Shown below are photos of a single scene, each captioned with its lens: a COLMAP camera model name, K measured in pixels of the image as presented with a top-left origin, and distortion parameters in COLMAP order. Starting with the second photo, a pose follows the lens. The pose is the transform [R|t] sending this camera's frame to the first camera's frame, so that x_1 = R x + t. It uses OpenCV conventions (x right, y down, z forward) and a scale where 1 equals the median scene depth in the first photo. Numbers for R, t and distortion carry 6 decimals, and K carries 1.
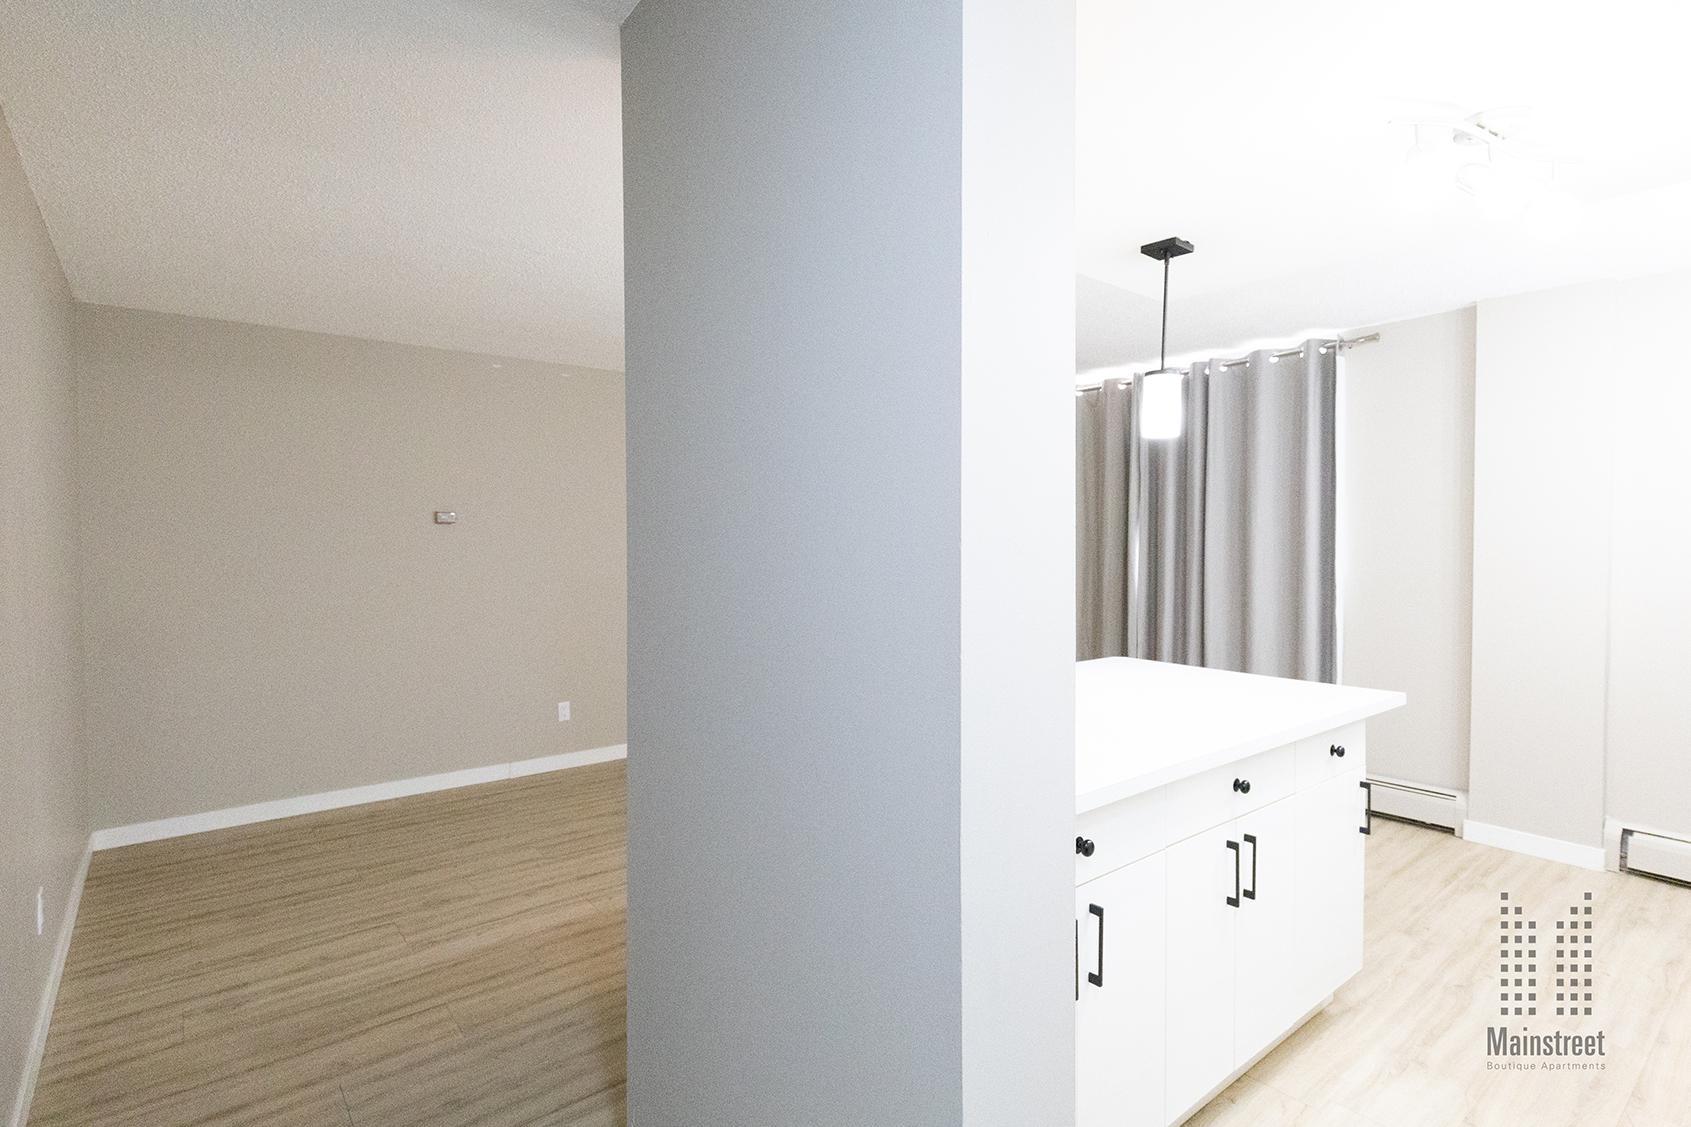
lens RADIAL K [[832.1, 0, 831.1], [0, 832.1, 559.4], [0, 0, 1]] dist [0.000100, -0.001770]
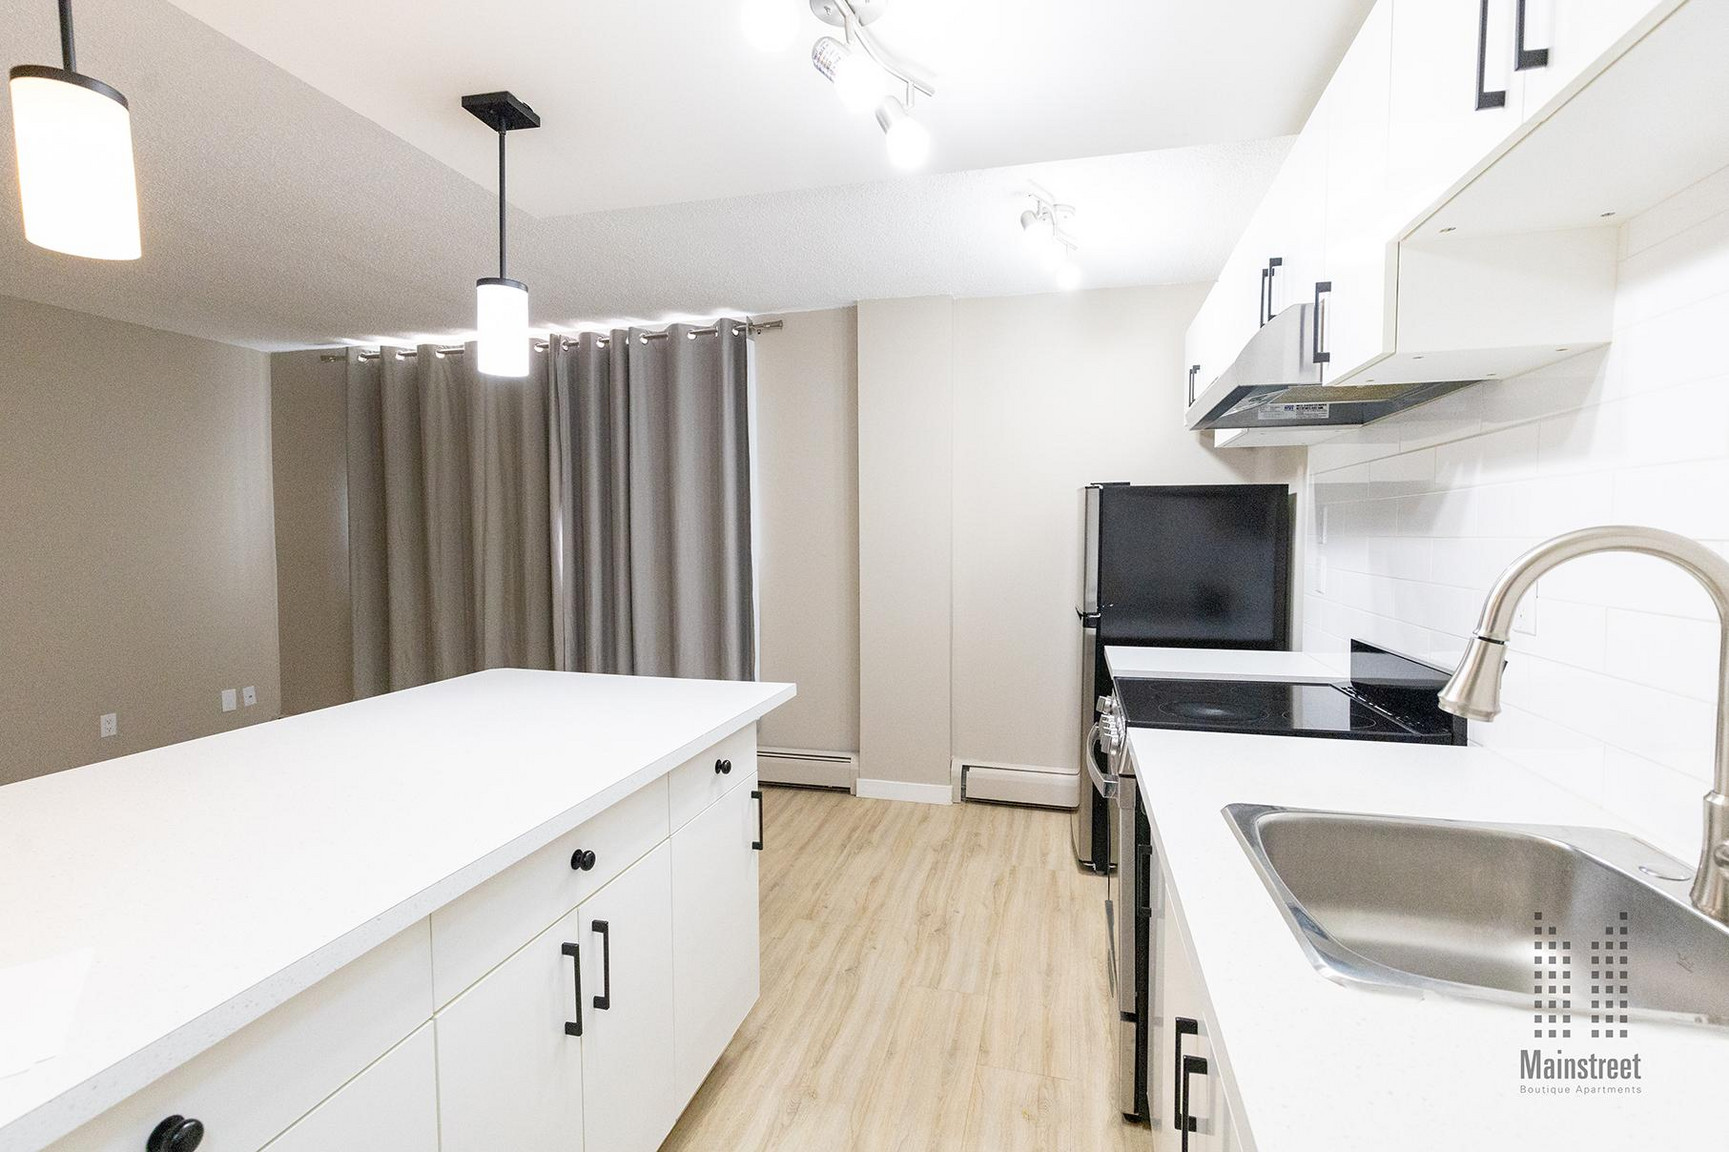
lens RADIAL K [[782.3, 0, 869.0], [0, 782.3, 567.7], [0, 0, 1]] dist [0.010768, -0.001639]
pose [[0.792534, -0.031241, 0.609027, 0.170027], [0.017332, 0.999437, 0.028714, 0.006286], [-0.609581, -0.012201, 0.792630, 0.193617]]
